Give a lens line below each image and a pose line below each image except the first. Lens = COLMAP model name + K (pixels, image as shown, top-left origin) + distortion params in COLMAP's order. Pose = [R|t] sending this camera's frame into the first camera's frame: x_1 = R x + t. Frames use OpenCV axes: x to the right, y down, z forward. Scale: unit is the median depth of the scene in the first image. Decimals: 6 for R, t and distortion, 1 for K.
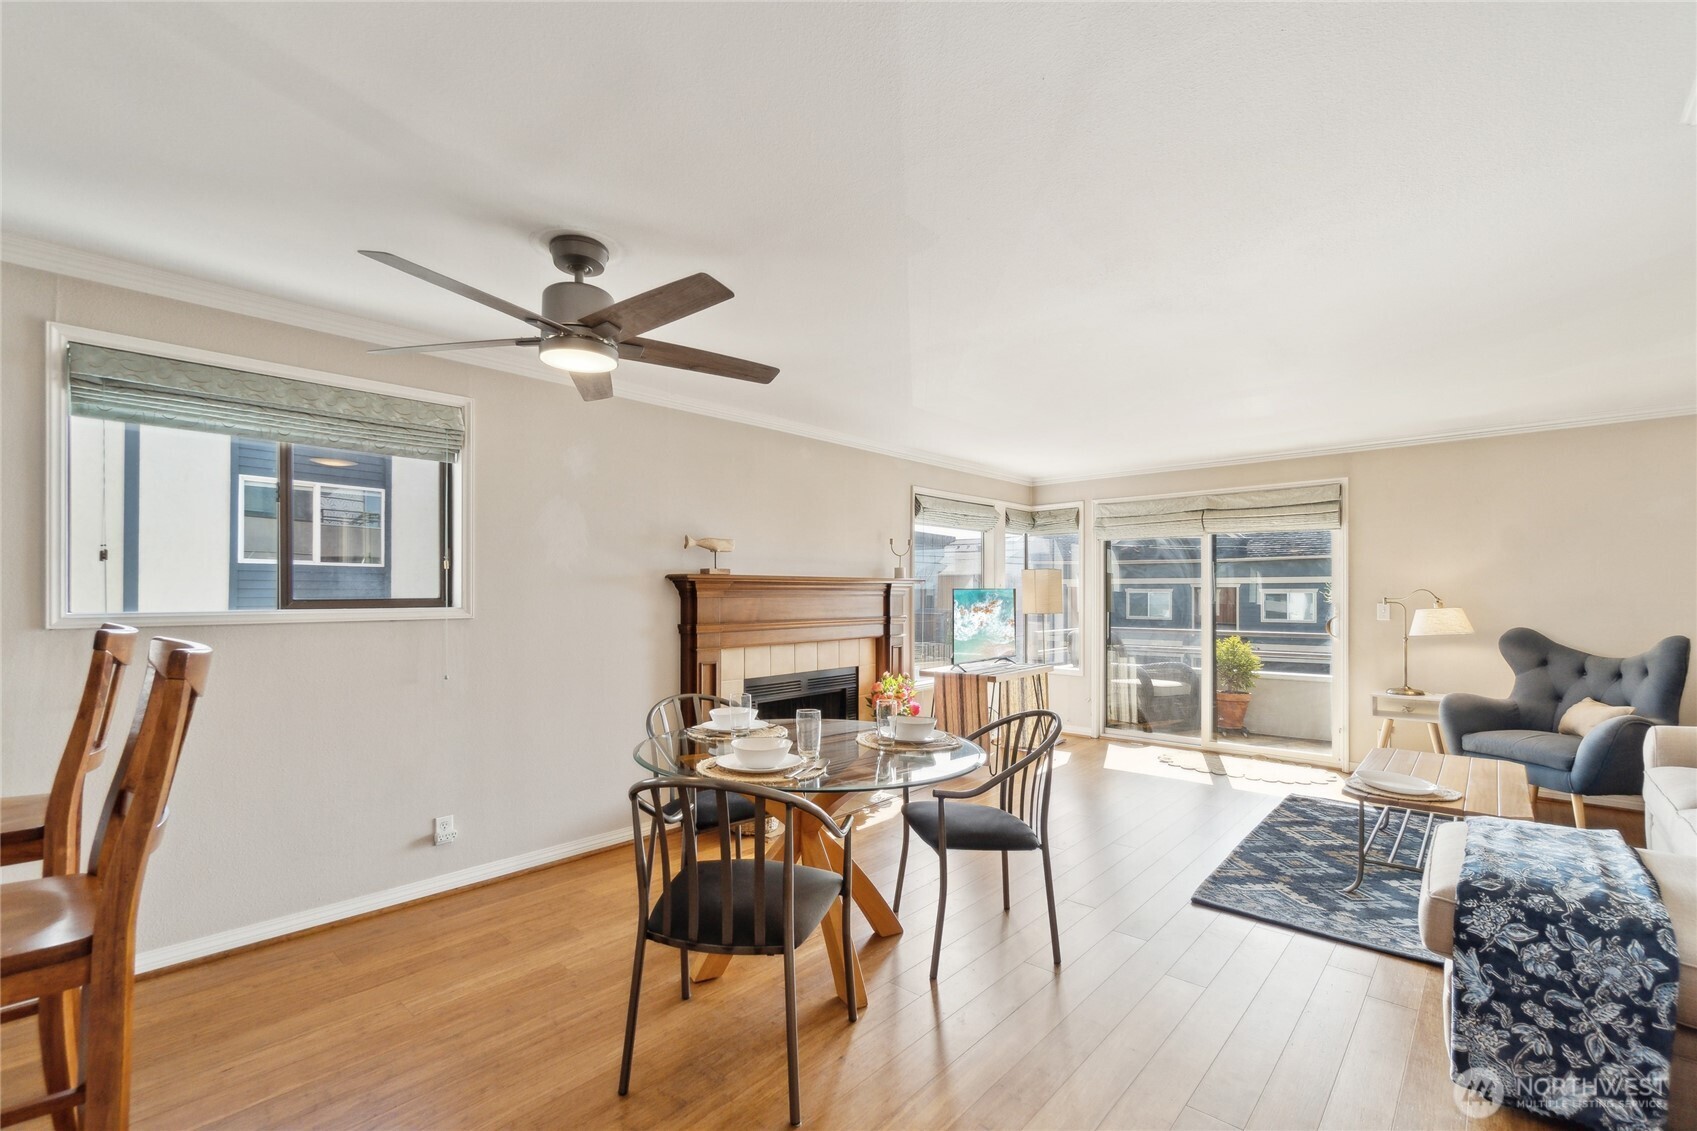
lens RADIAL K [[737.1, 0, 840.3], [0, 737.1, 583.1], [0, 0, 1]] dist [-0.001771, 0.000175]
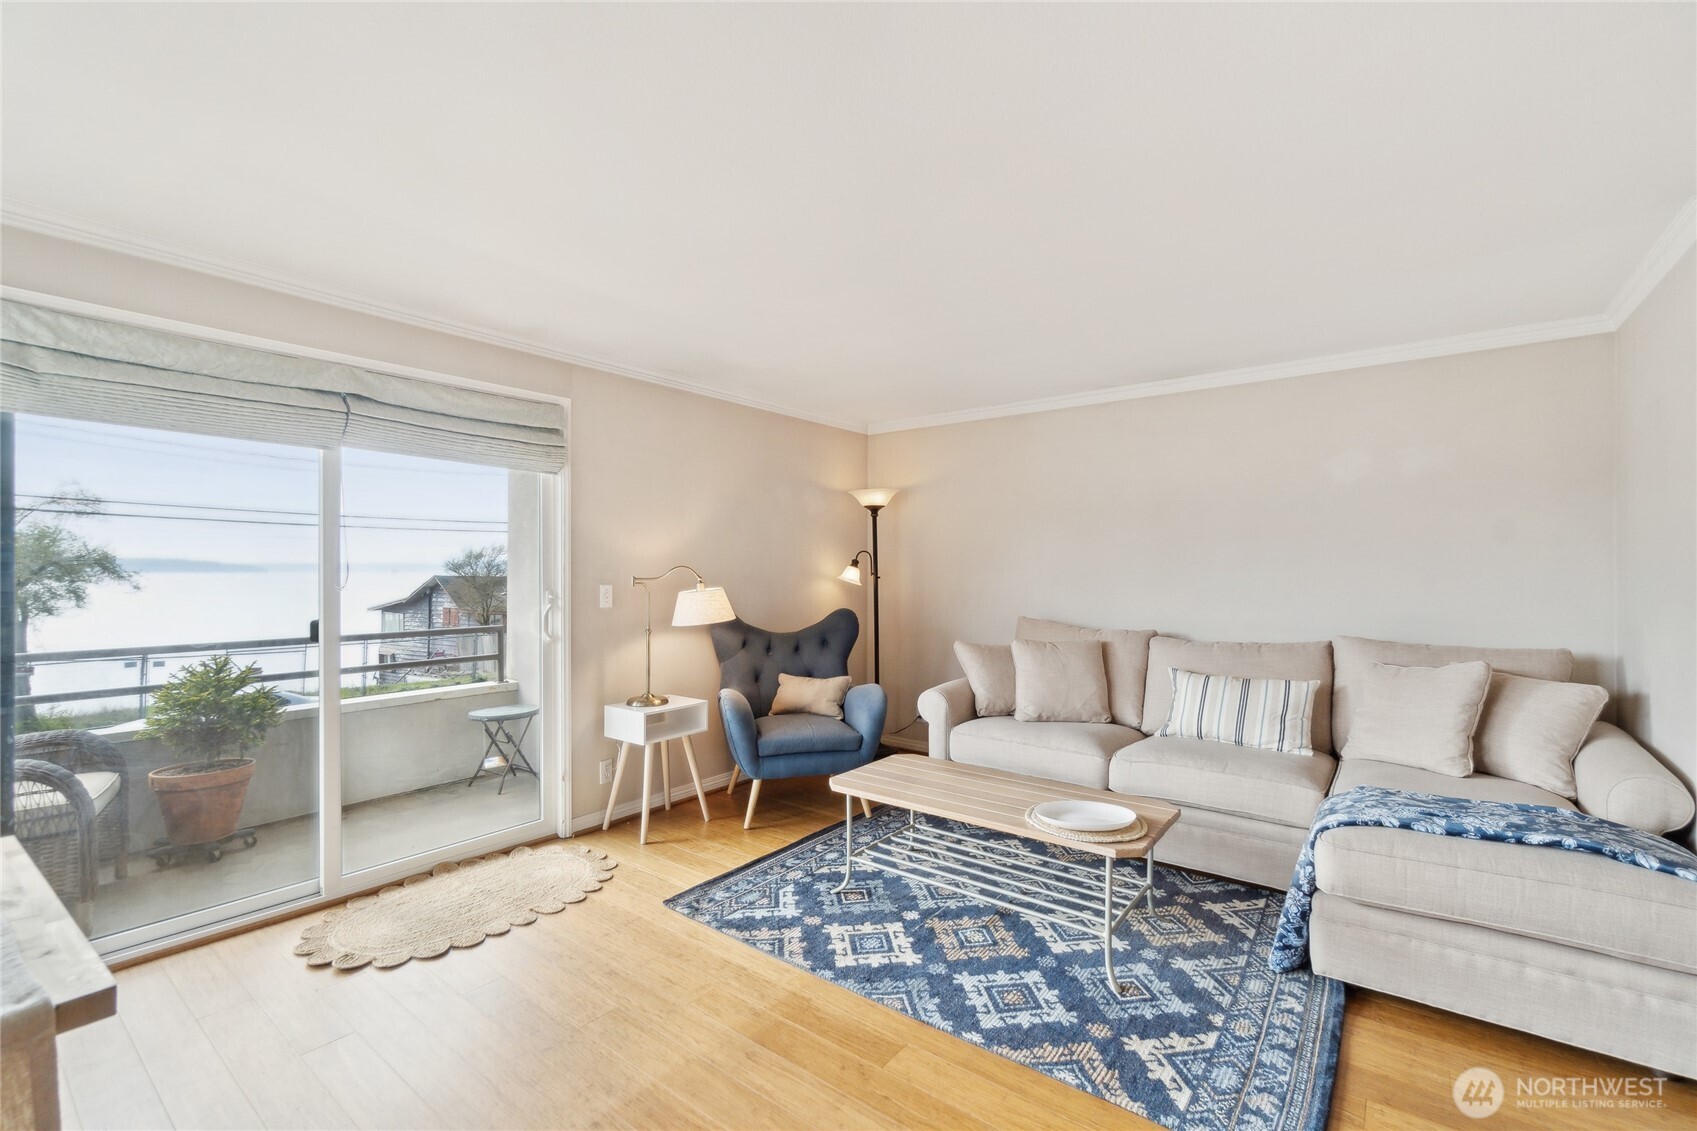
lens RADIAL K [[743.1, 0, 841.8], [0, 743.1, 566.9], [0, 0, 1]] dist [-0.003094, 0.000144]
pose [[-0.067849, 0.002569, 0.997692, -0.015621], [-0.015380, 0.999875, -0.003620, 0.023865], [-0.997577, -0.015590, -0.067801, 2.032898]]
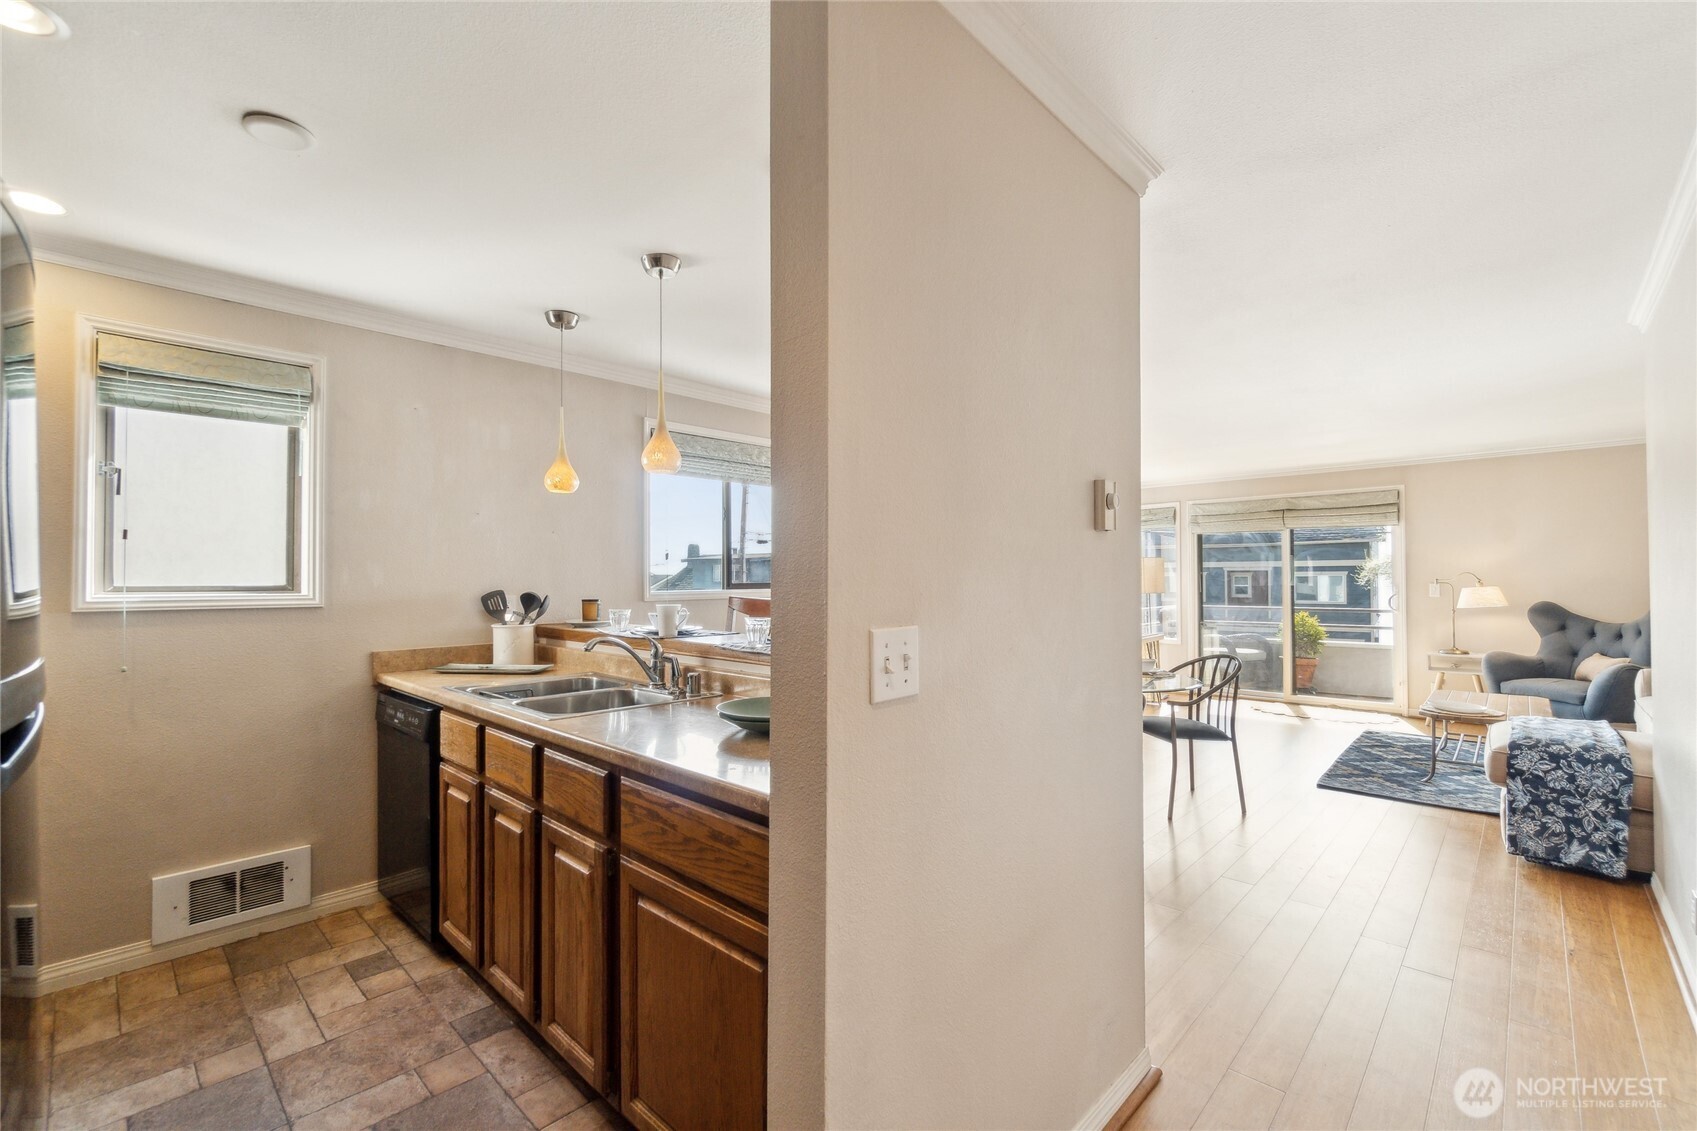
lens RADIAL K [[722.5, 0, 846.8], [0, 722.5, 561.3], [0, 0, 1]] dist [0.001097, -0.000464]
pose [[0.999738, -0.005475, -0.022228, -0.637321], [0.005261, 0.999940, -0.009655, -0.010600], [0.022280, 0.009536, 0.999706, -0.695807]]
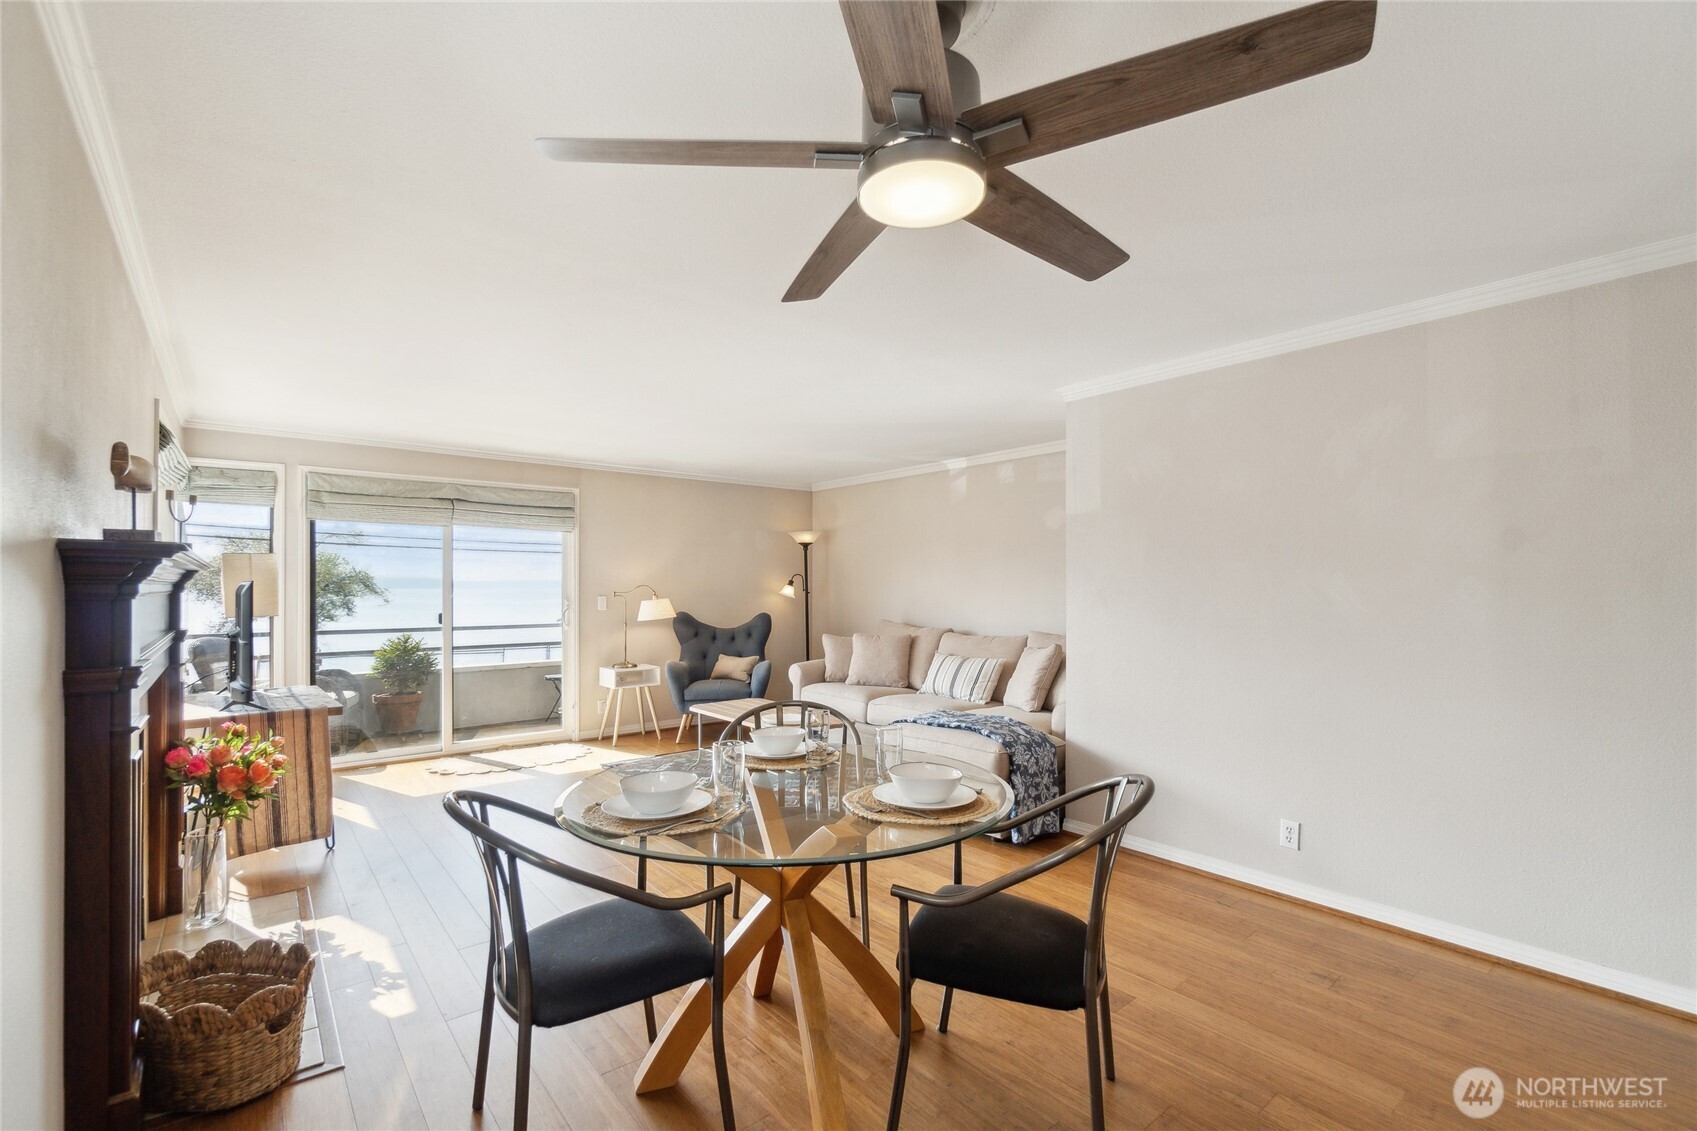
lens RADIAL K [[737.1, 0, 840.3], [0, 737.1, 583.1], [0, 0, 1]] dist [-0.001771, 0.000175]
pose [[0.146726, 0.002802, 0.989173, -1.033738], [-0.013953, 0.999902, -0.000763, 0.003376], [-0.989079, -0.013690, 0.146751, 1.066986]]
